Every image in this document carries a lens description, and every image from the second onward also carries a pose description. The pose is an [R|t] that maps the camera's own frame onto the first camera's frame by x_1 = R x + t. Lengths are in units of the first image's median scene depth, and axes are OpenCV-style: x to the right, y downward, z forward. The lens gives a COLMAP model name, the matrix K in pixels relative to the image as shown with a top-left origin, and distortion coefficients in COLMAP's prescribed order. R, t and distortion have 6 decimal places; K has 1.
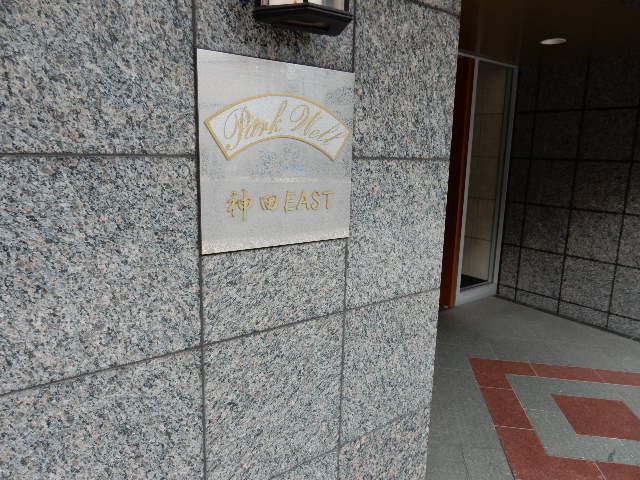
lens RADIAL K [[472.8, 0, 321.2], [0, 472.8, 241.5], [0, 0, 1]] dist [-0.002732, -0.006109]
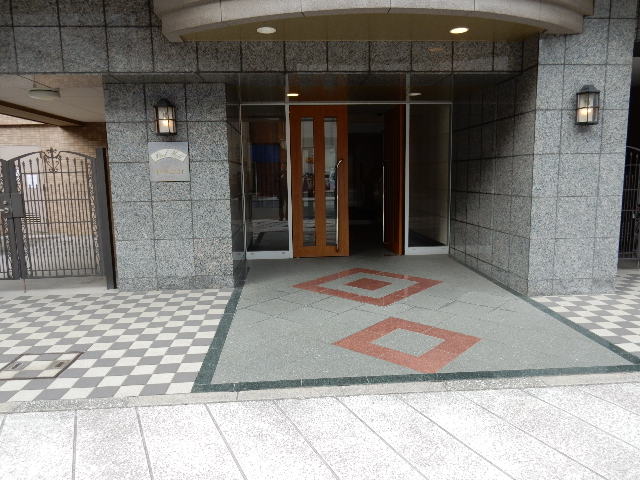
lens RADIAL K [[472.8, 0, 321.0], [0, 472.8, 239.4], [0, 0, 1]] dist [-0.002732, -0.006109]
pose [[0.835969, 0.035311, -0.547639, 2.925601], [-0.066653, 0.997073, -0.037455, 0.512938], [0.544713, 0.067813, 0.835876, -1.570858]]
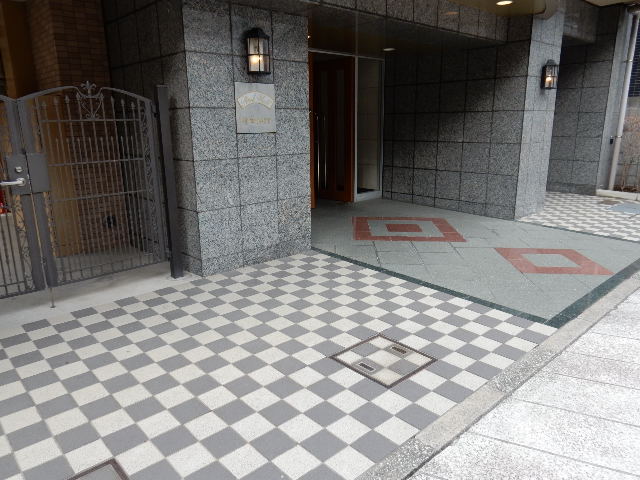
lens RADIAL K [[472.8, 0, 322.5], [0, 472.8, 238.5], [0, 0, 1]] dist [-0.002732, -0.006109]
pose [[0.995181, -0.054881, 0.081258, 0.066204], [0.050432, 0.997166, 0.055820, 0.528751], [-0.084091, -0.051453, 0.995129, -2.235729]]
